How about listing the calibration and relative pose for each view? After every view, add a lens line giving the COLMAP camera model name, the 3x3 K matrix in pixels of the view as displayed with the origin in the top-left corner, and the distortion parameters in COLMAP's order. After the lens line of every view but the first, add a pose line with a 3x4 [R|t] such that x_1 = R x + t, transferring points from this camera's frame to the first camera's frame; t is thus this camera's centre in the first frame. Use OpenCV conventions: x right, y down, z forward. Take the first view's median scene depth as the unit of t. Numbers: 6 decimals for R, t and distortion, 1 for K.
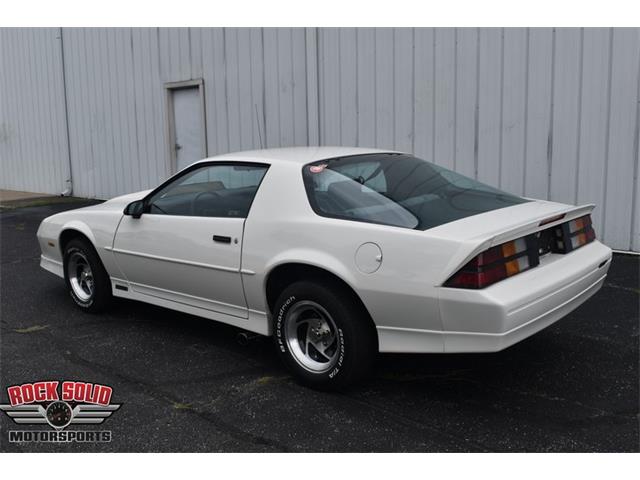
lens RADIAL K [[663.8, 0, 320.0], [0, 663.8, 241.0], [0, 0, 1]] dist [-0.081239, 0.000000]
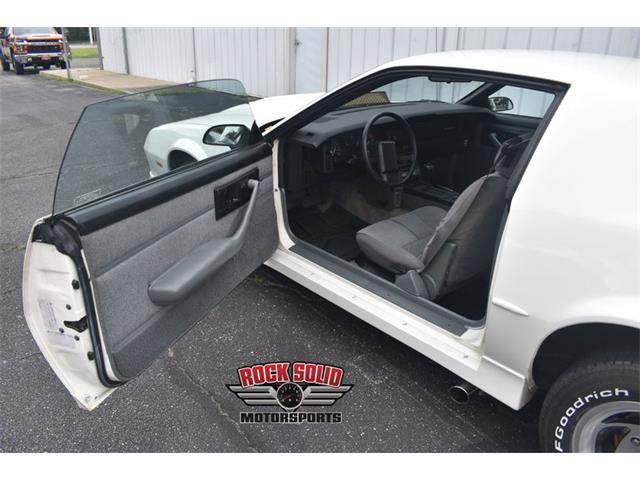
lens RADIAL K [[505.0, 0, 308.0], [0, 505.0, 242.0], [0, 0, 1]] dist [-0.088073, 0.008286]
pose [[0.986661, 0.093697, -0.133119, -0.187373], [-0.060652, 0.970458, 0.233520, -0.069511], [0.151067, -0.222332, 0.963196, 0.550262]]
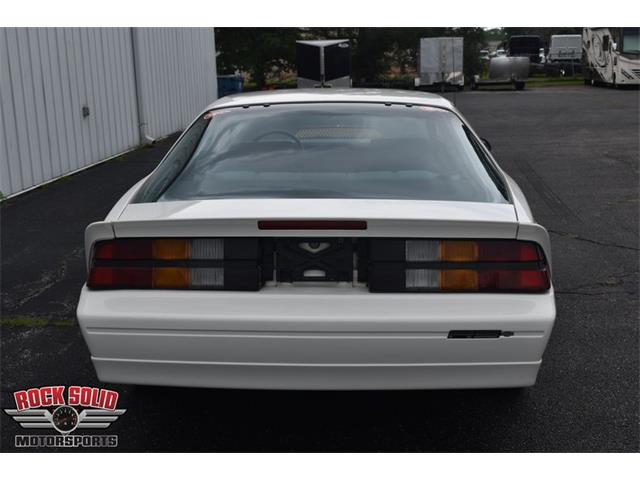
lens RADIAL K [[792.8, 0, 320.2], [0, 792.8, 244.4], [0, 0, 1]] dist [-0.082260, 0.000000]
pose [[0.628500, 0.196409, -0.752603, 0.723128], [-0.150538, 0.980014, 0.130043, -0.088048], [0.763103, 0.031563, 0.645506, 0.430927]]
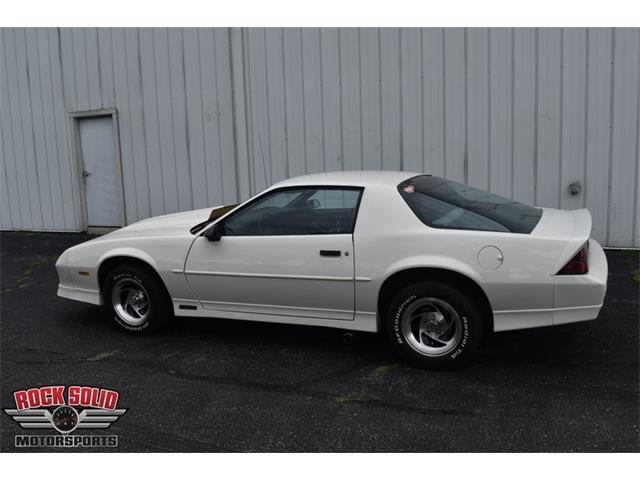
lens RADIAL K [[611.4, 0, 321.6], [0, 611.4, 235.6], [0, 0, 1]] dist [-0.075710, 0.000000]
pose [[0.947553, -0.058883, 0.314126, -0.451631], [0.068003, 0.997520, -0.018146, -0.013815], [-0.312279, 0.038556, 0.949208, -0.006063]]
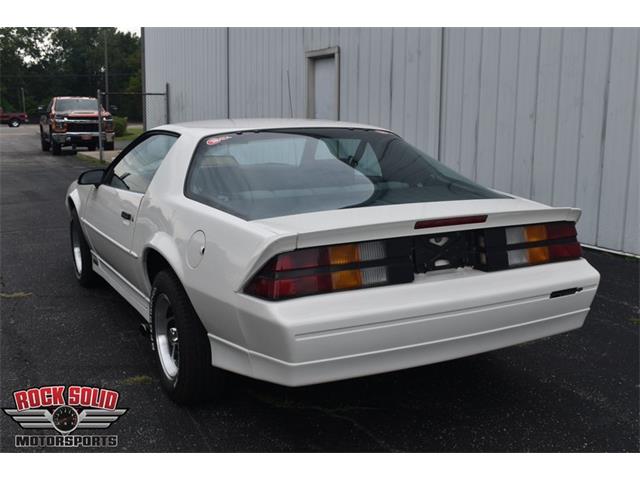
lens RADIAL K [[728.2, 0, 314.4], [0, 728.2, 242.0], [0, 0, 1]] dist [-0.076215, 0.000000]
pose [[0.933057, 0.089932, -0.348306, 0.394667], [-0.085296, 0.995943, 0.028656, -0.016136], [0.349470, 0.002971, 0.936943, 0.158336]]
